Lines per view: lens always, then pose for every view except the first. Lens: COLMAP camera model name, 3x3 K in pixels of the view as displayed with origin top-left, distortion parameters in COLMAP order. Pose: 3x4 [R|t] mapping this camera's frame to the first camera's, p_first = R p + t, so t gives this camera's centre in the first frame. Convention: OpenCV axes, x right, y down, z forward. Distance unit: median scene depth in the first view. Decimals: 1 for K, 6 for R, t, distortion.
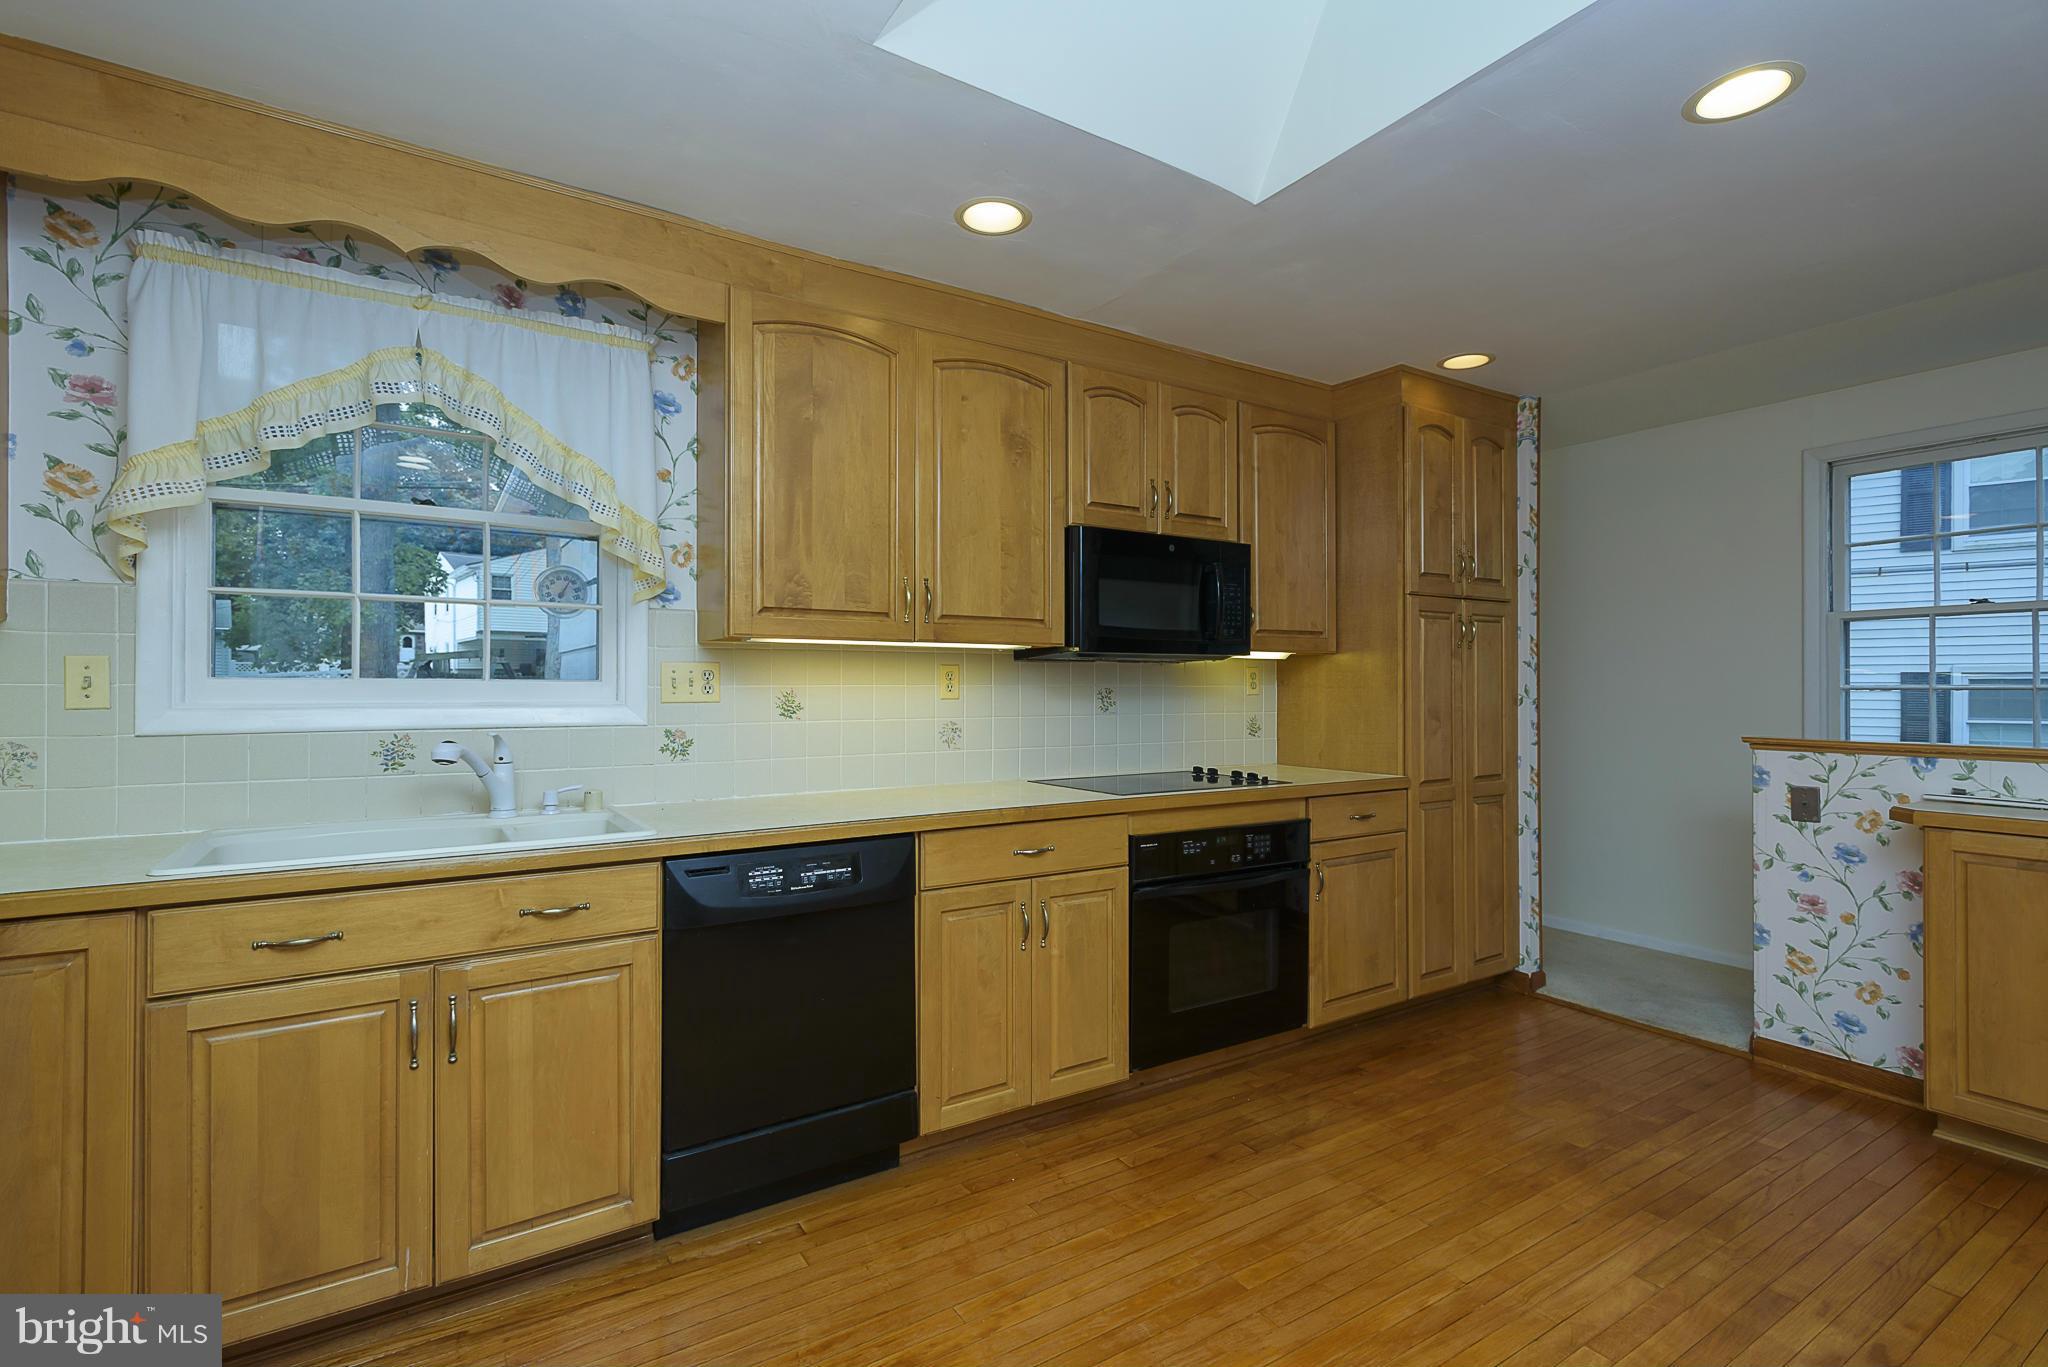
lens RADIAL K [[935.0, 0, 1021.1], [0, 935.0, 685.2], [0, 0, 1]] dist [0.016274, -0.000362]
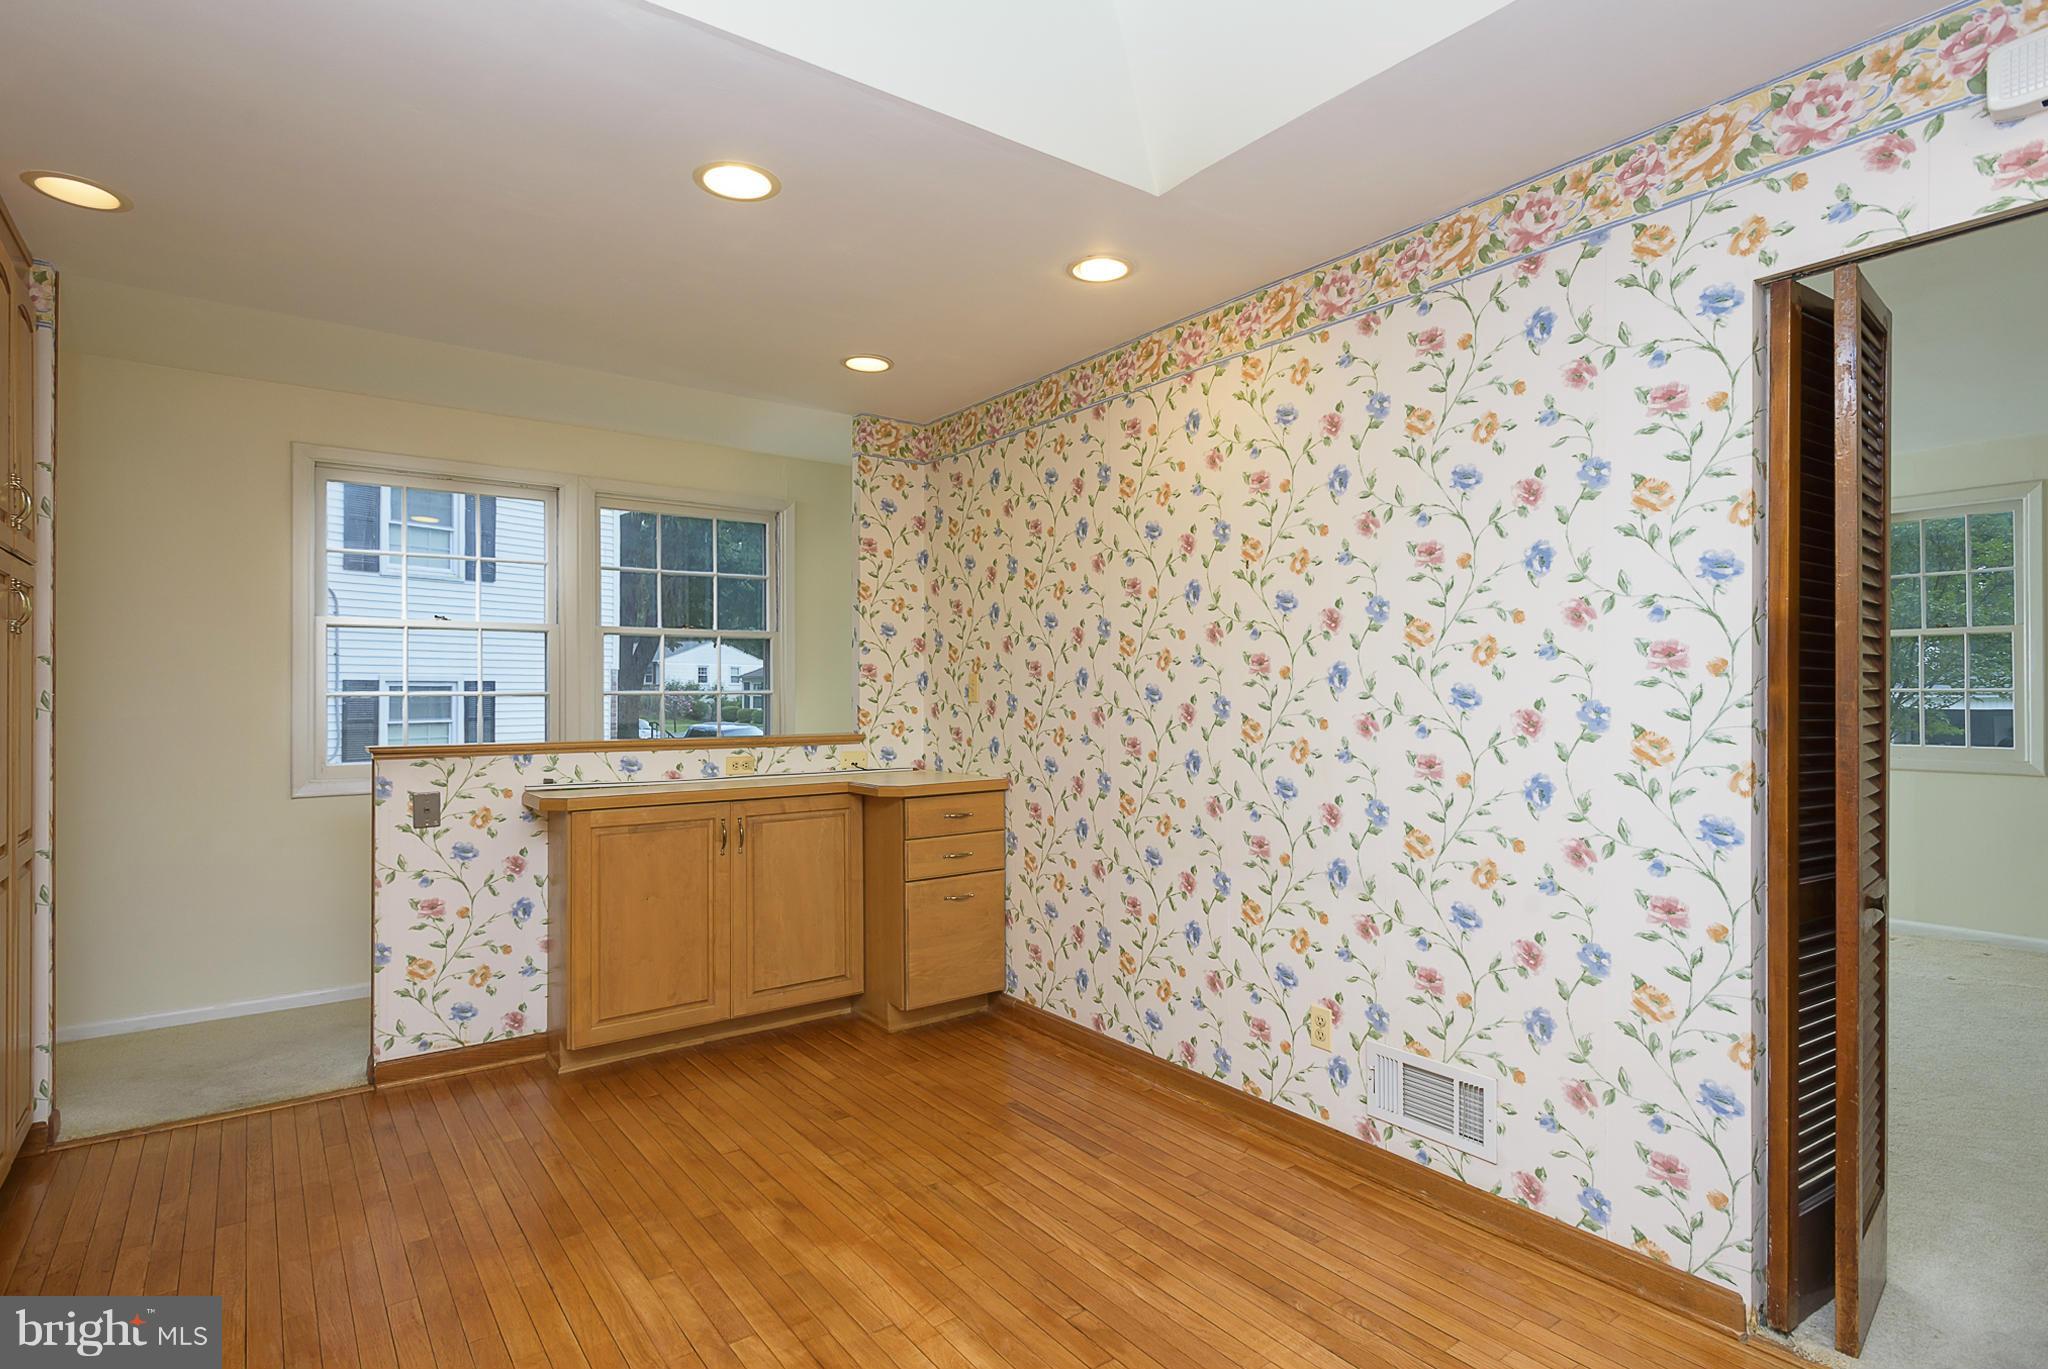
lens RADIAL K [[1032.5, 0, 1020.1], [0, 1032.5, 687.0], [0, 0, 1]] dist [0.000430, -0.000824]
pose [[-0.069996, 0.006272, 0.997528, -0.312337], [-0.002000, 0.999977, -0.006427, 0.000718], [-0.997545, -0.002445, -0.069982, 0.451299]]
